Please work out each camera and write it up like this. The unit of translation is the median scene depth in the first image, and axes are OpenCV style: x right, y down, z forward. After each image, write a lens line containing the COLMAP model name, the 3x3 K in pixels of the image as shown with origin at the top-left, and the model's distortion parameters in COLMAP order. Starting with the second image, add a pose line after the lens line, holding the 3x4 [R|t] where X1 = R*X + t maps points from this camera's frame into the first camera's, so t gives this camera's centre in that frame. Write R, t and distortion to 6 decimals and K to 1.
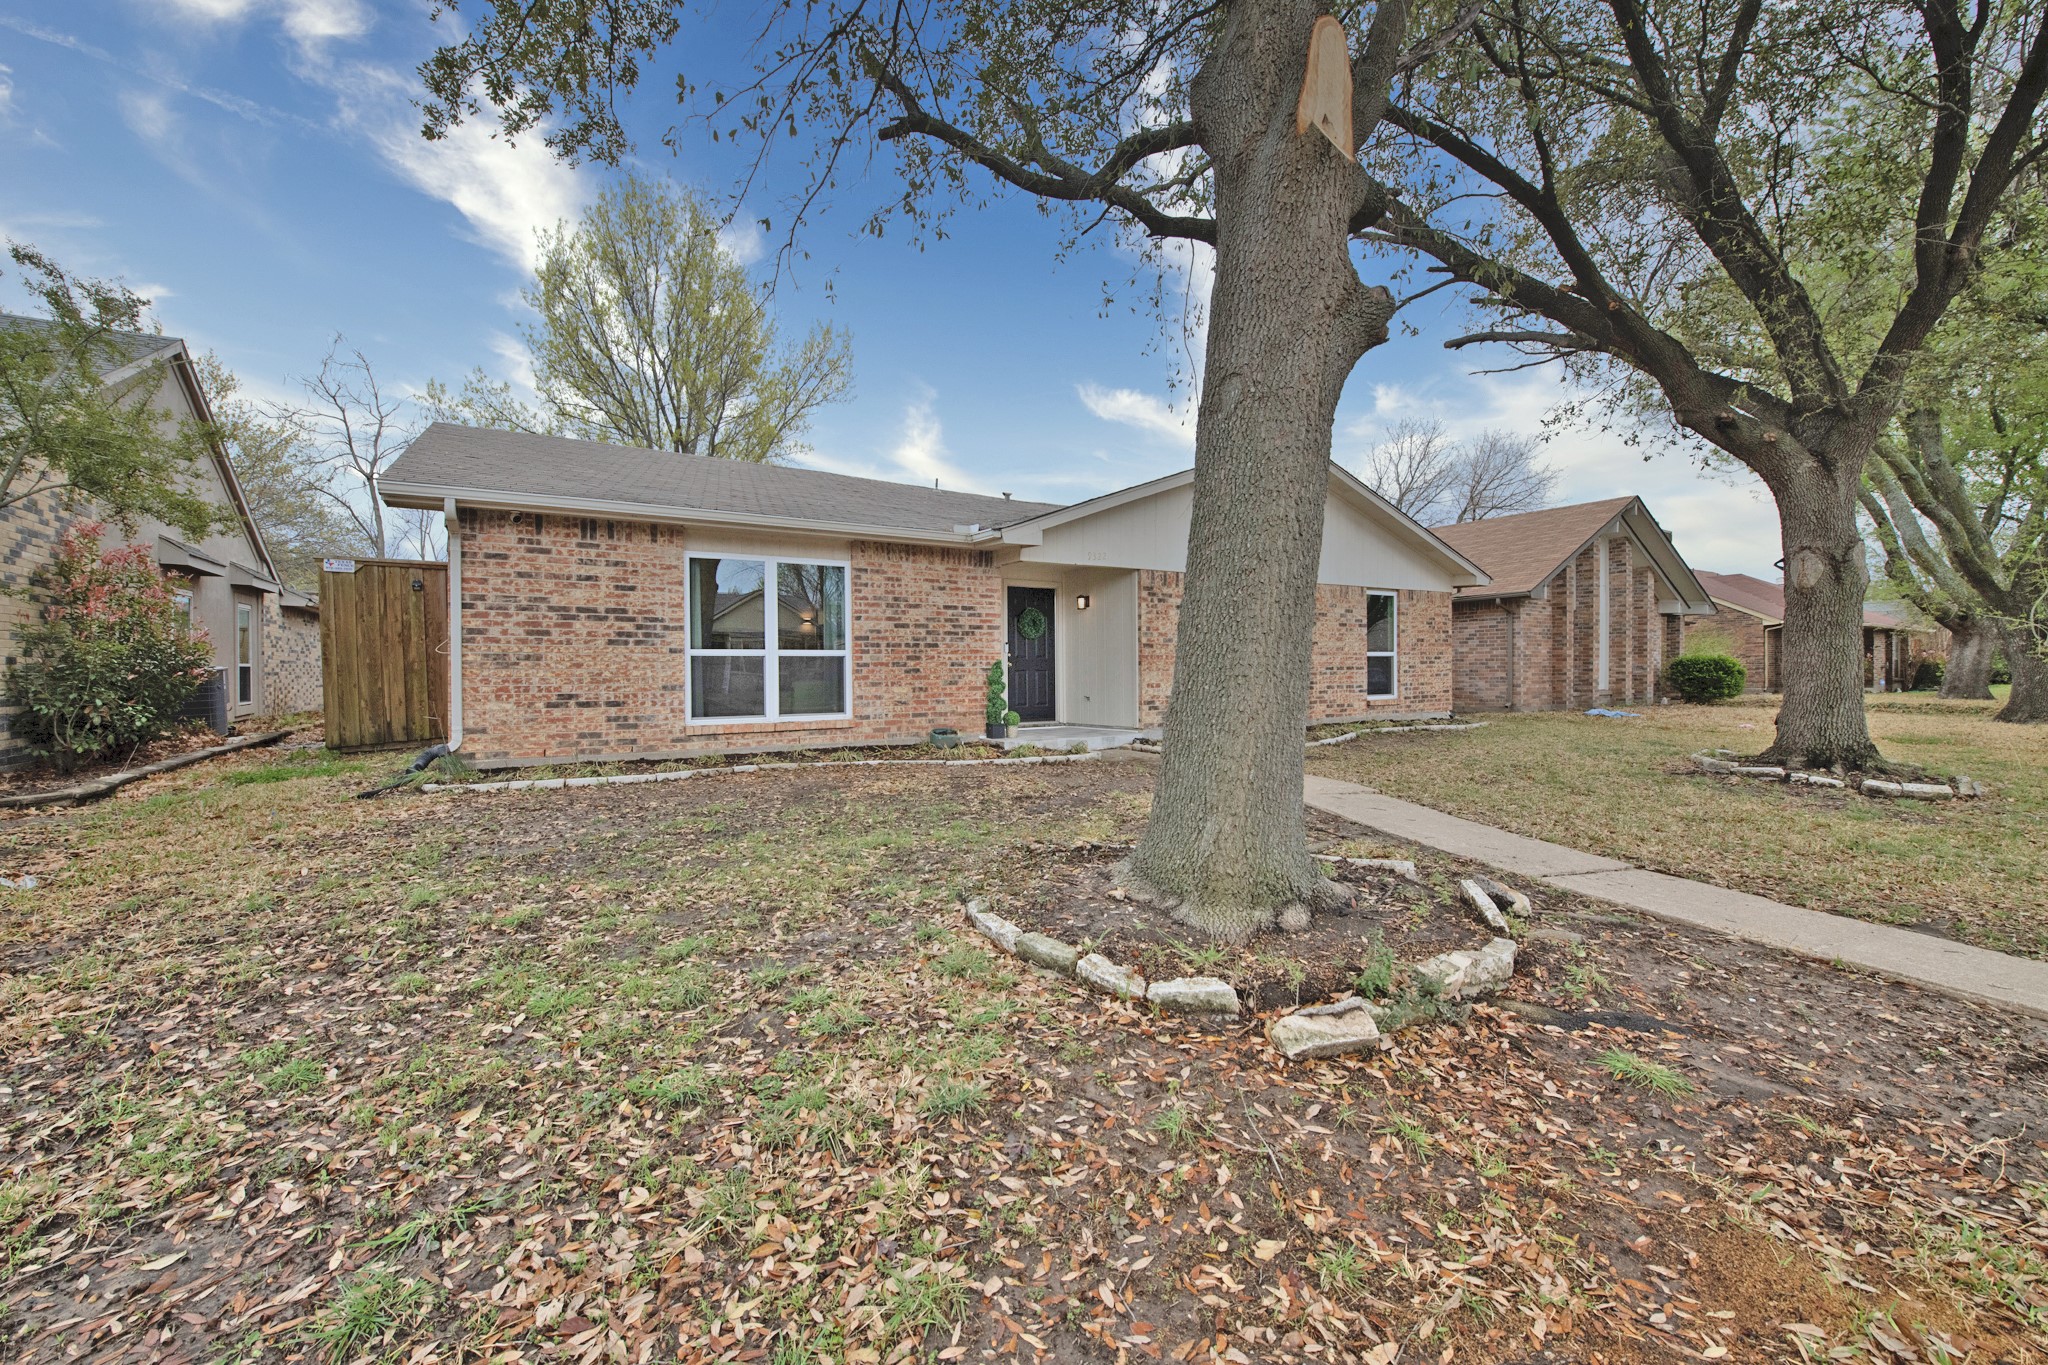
lens RADIAL K [[810.8, 0, 1016.9], [0, 810.8, 682.9], [0, 0, 1]] dist [-0.021303, -0.000528]
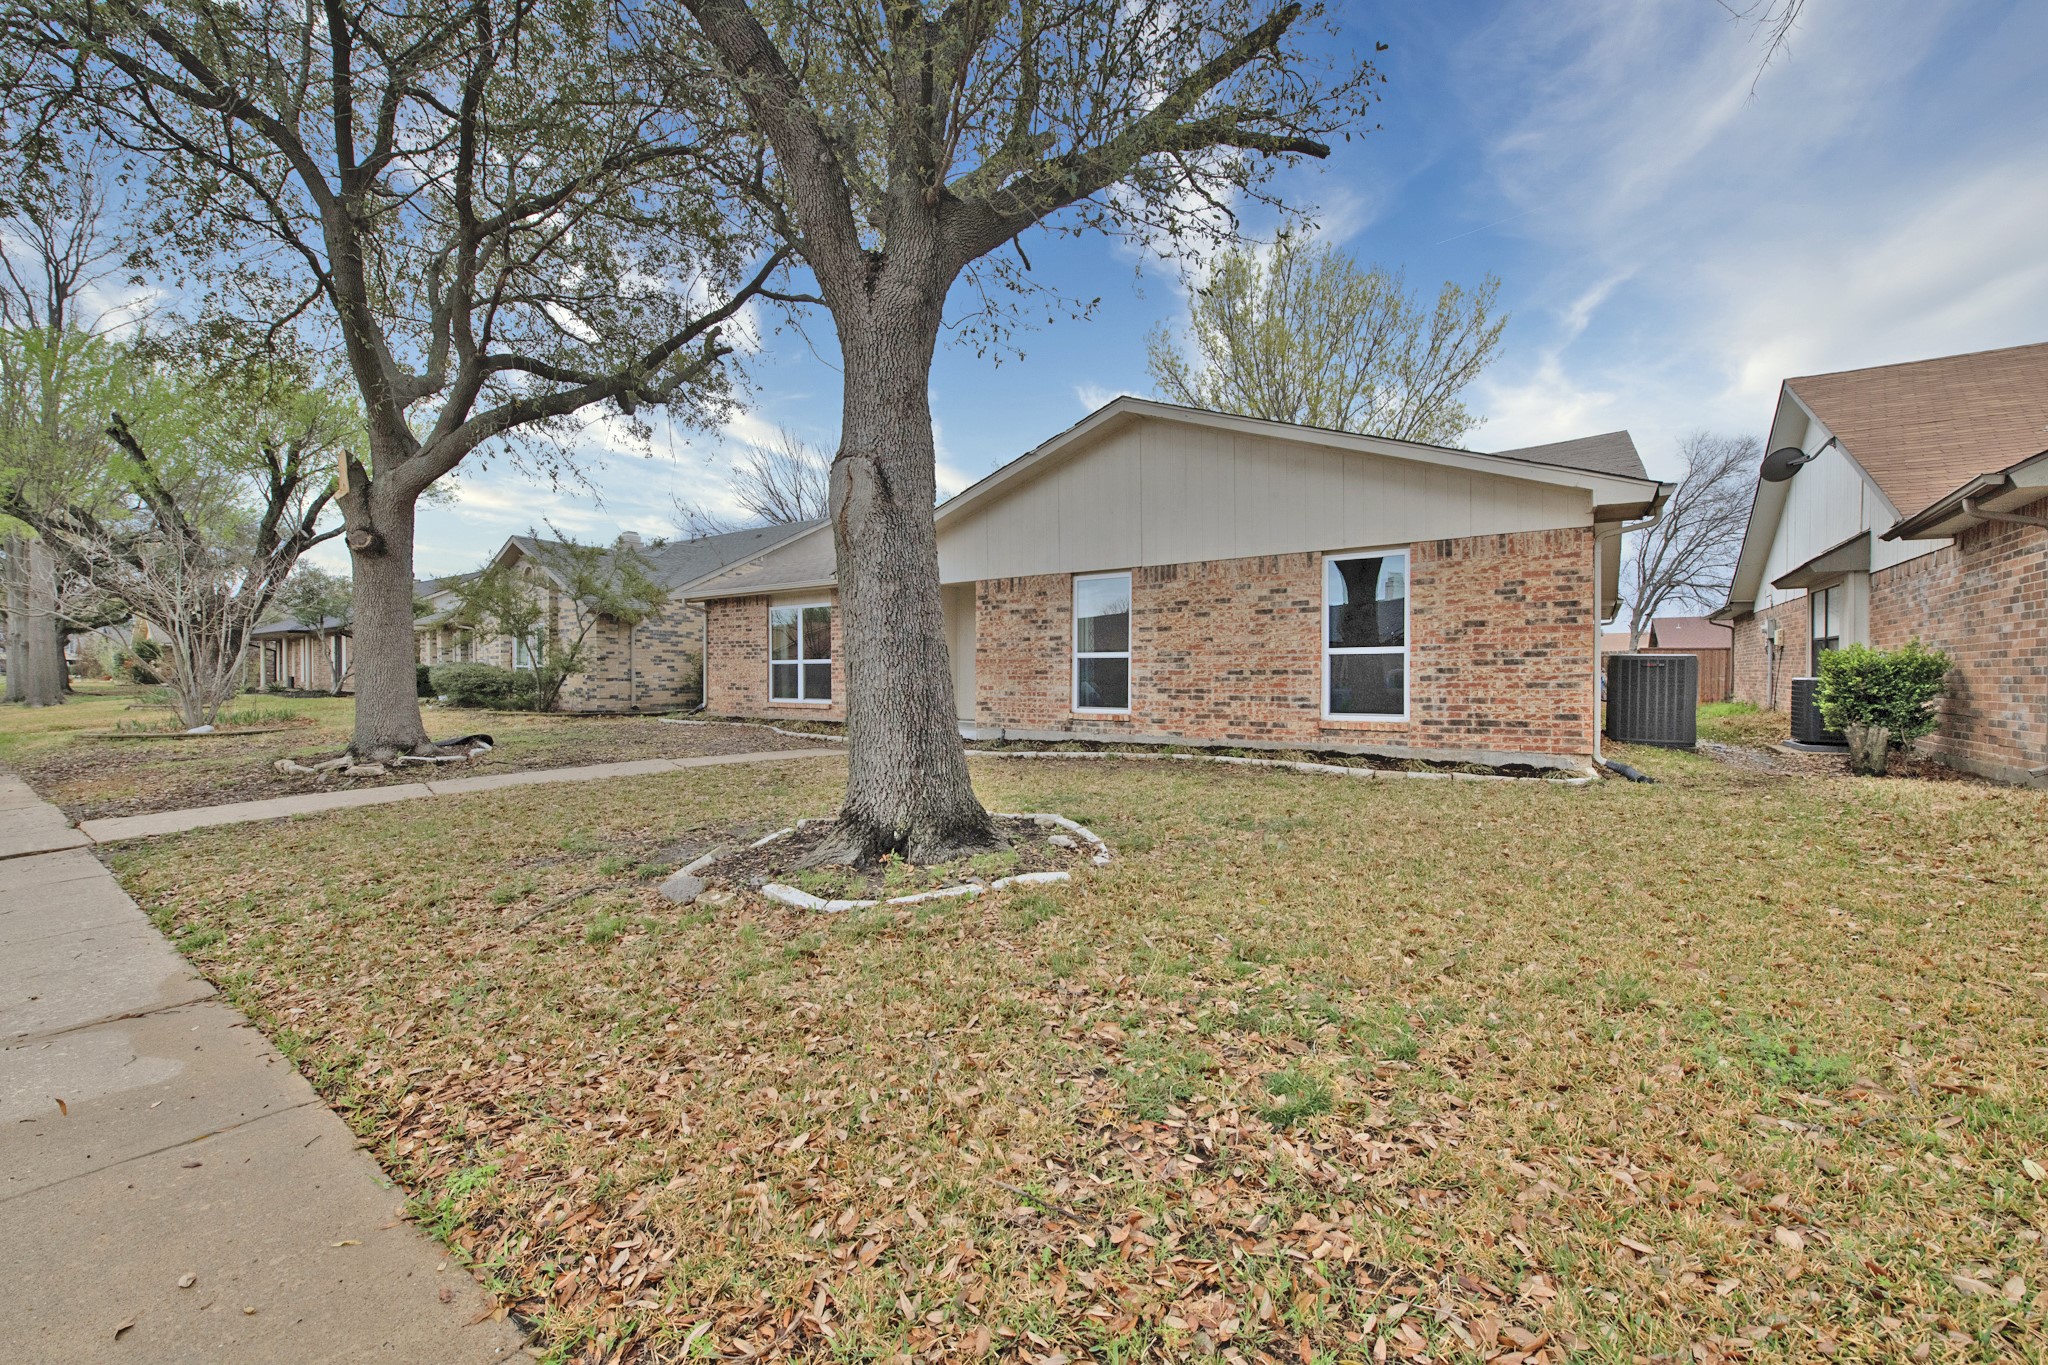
lens RADIAL K [[810.8, 0, 1016.9], [0, 810.8, 682.9], [0, 0, 1]] dist [-0.021303, -0.000528]
pose [[0.388999, 0.018495, -0.921052, 1.155571], [-0.012690, 0.999811, 0.014717, -0.019546], [0.921151, 0.005963, 0.389161, 0.614898]]
